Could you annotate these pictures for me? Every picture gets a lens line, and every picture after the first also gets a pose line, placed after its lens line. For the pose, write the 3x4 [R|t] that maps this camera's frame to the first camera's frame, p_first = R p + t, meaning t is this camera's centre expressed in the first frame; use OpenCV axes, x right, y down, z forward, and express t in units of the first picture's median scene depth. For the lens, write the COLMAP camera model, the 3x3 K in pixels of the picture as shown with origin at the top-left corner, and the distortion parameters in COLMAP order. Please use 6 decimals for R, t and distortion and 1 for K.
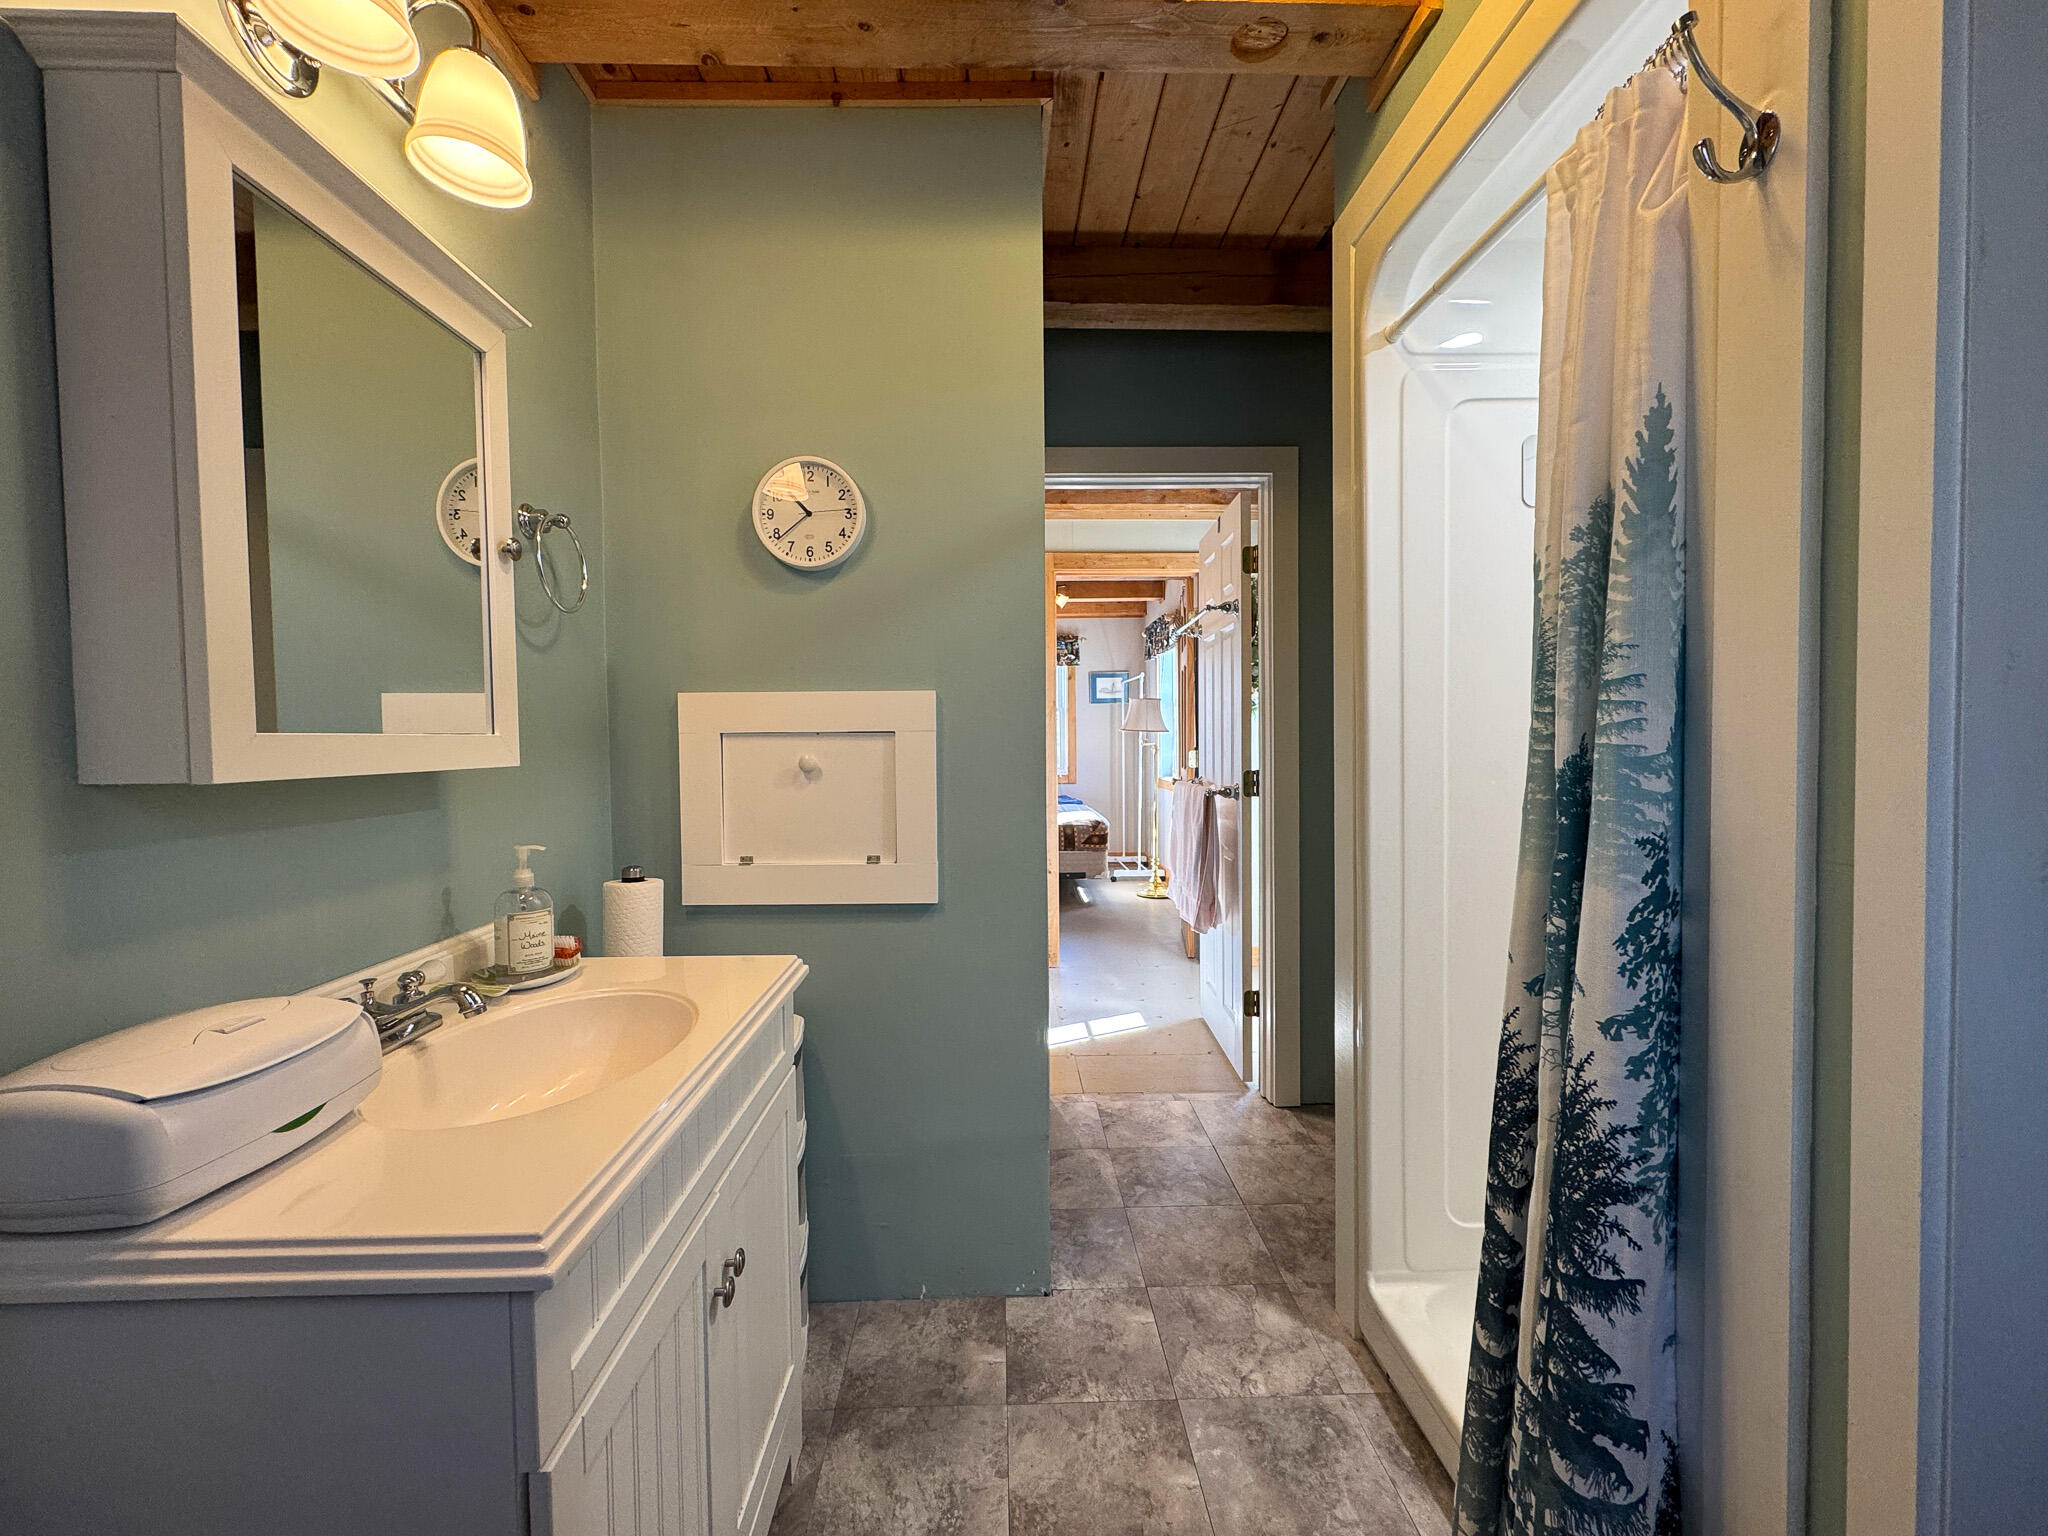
lens RADIAL K [[823.5, 0, 1018.2], [0, 823.5, 766.0], [0, 0, 1]] dist [-0.003517, -0.000211]
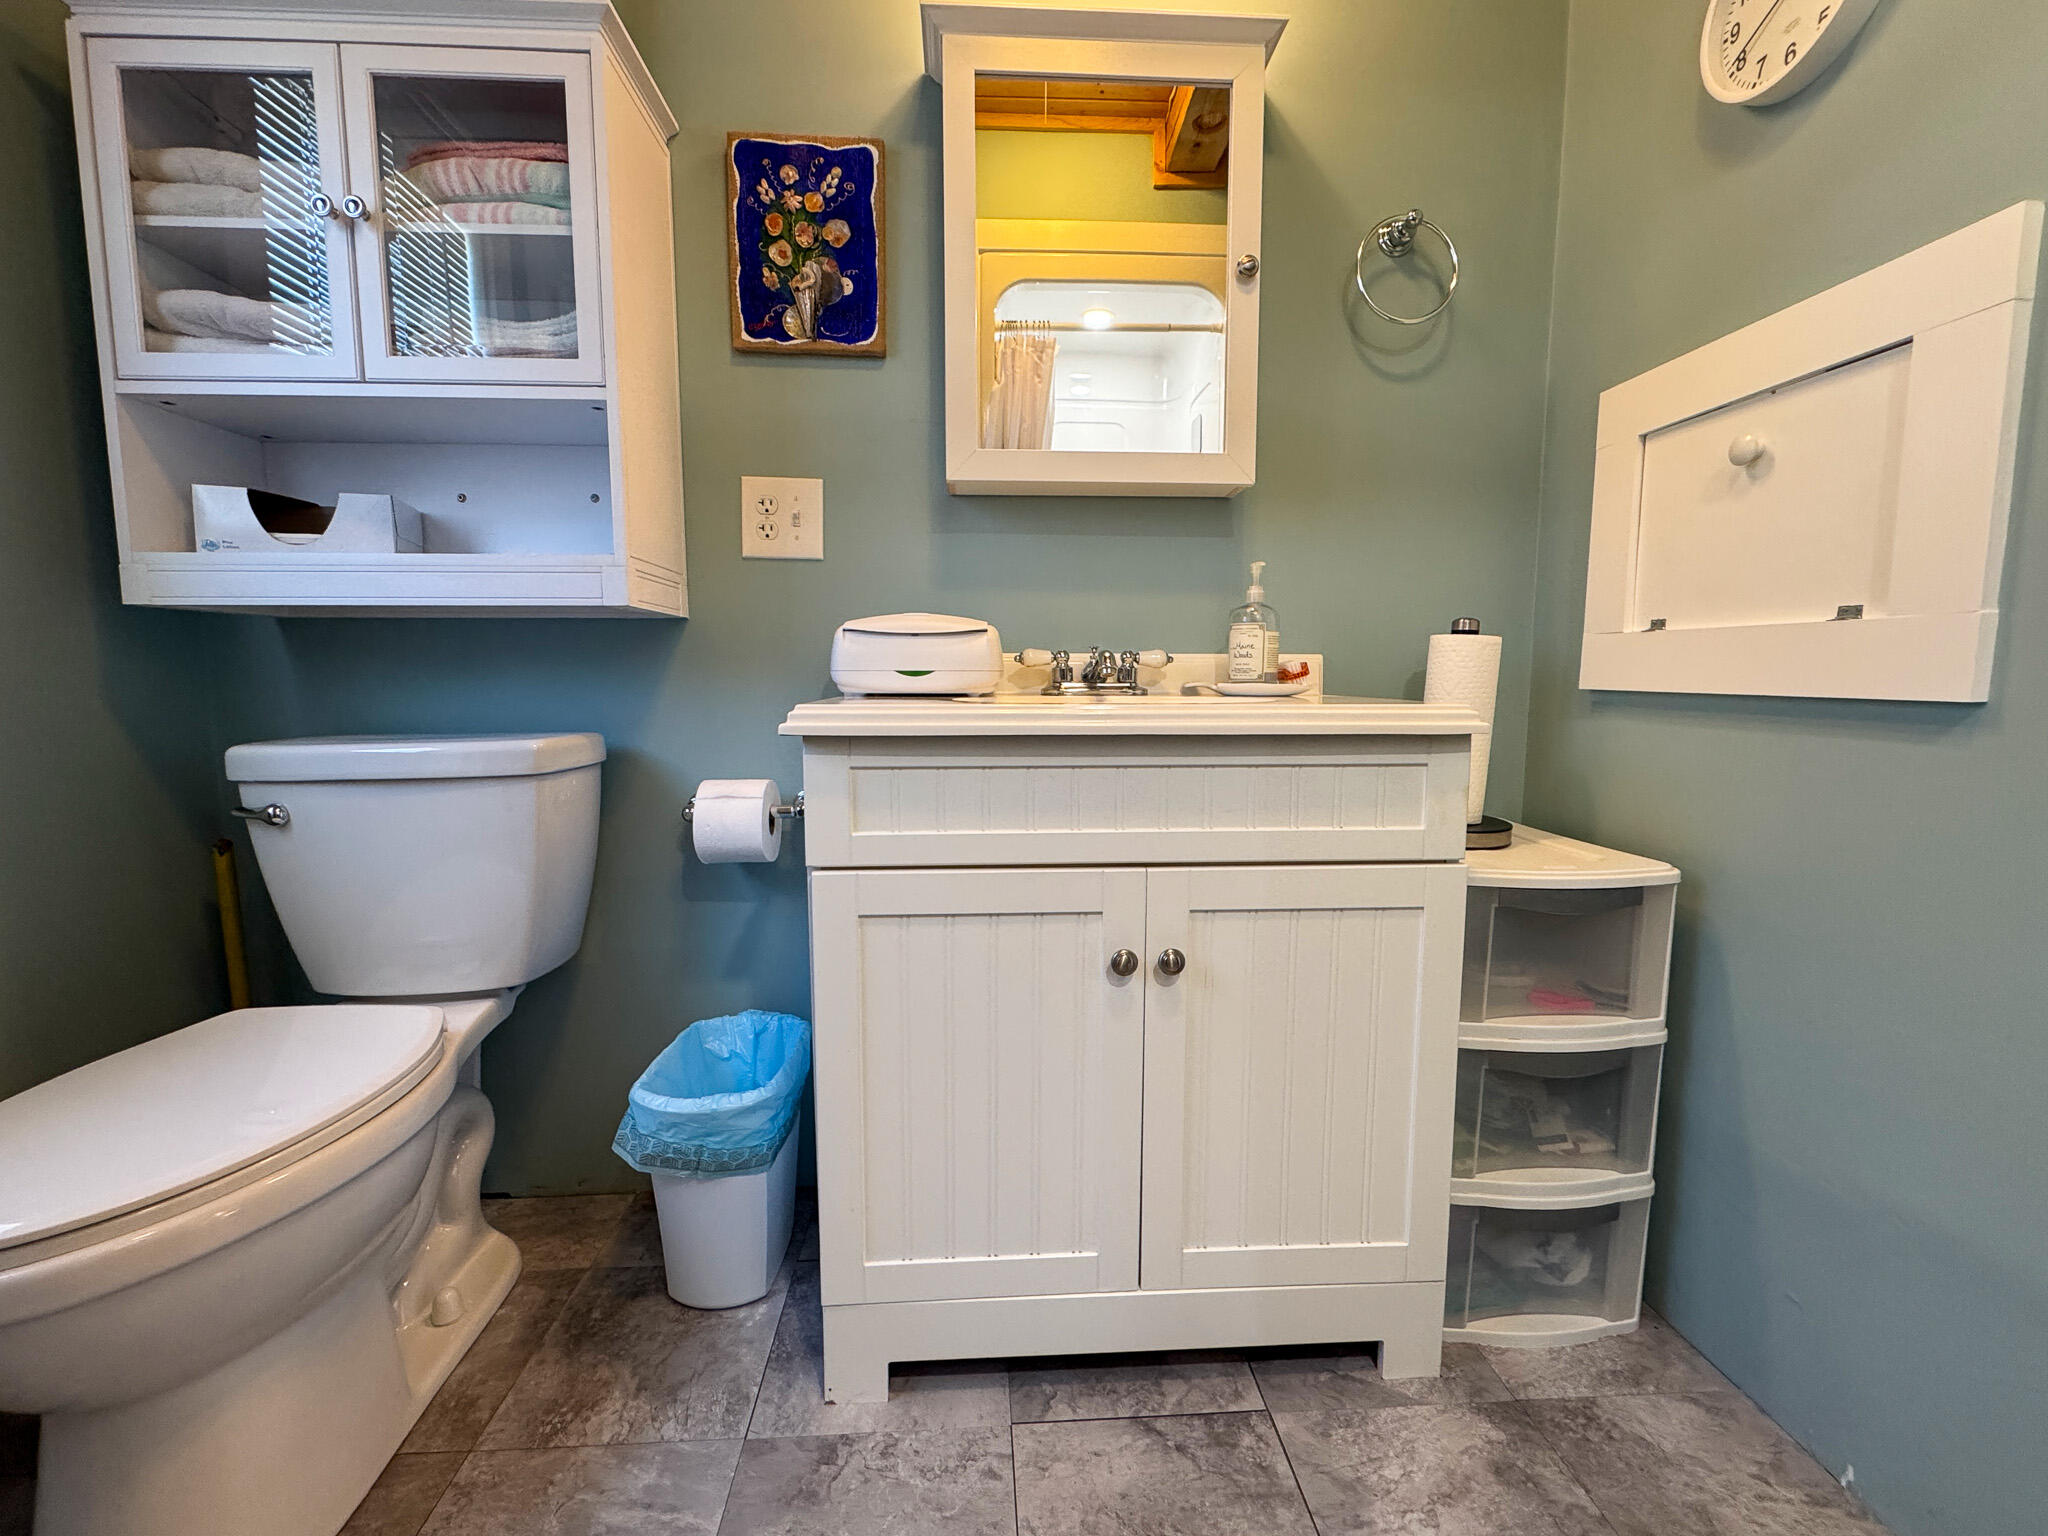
lens RADIAL K [[851.1, 0, 1018.2], [0, 851.1, 763.4], [0, 0, 1]] dist [-0.007683, -0.000244]
pose [[0.031593, 0.114203, -0.992955, 0.383525], [-0.036938, 0.992906, 0.113022, 0.187464], [0.998818, 0.033107, 0.035587, 0.523452]]
